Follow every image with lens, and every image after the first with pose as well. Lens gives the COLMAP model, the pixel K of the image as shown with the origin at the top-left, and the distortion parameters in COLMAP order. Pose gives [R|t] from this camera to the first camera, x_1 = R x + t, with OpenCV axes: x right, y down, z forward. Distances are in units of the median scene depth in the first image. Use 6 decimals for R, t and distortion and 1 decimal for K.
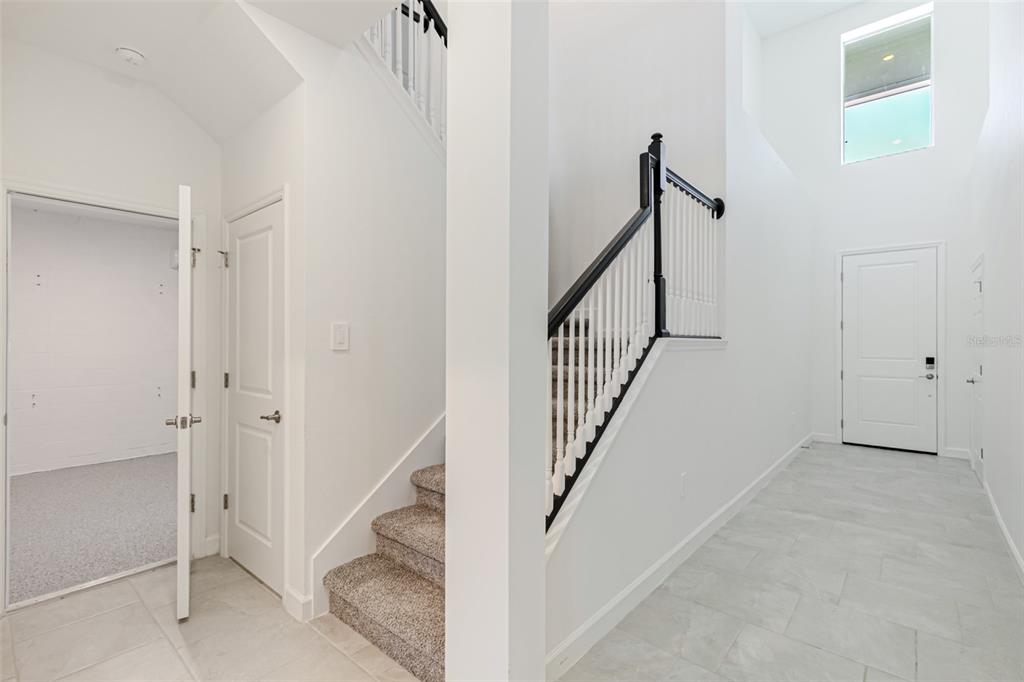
lens RADIAL K [[467.9, 0, 508.2], [0, 467.9, 344.5], [0, 0, 1]] dist [0.021895, -0.000018]
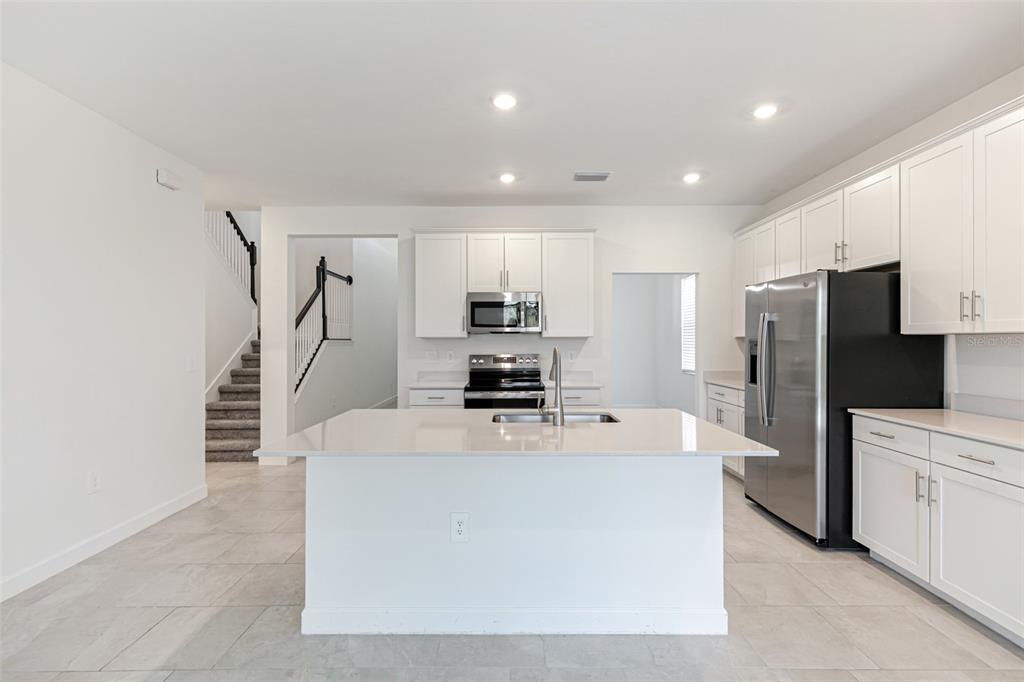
lens RADIAL K [[467.9, 0, 510.8], [0, 467.9, 339.1], [0, 0, 1]] dist [0.021895, -0.000018]
pose [[0.770589, -0.001046, 0.637332, -0.504856], [-0.003508, 0.999977, 0.005882, -0.037660], [-0.637323, -0.006769, 0.770567, -1.551199]]
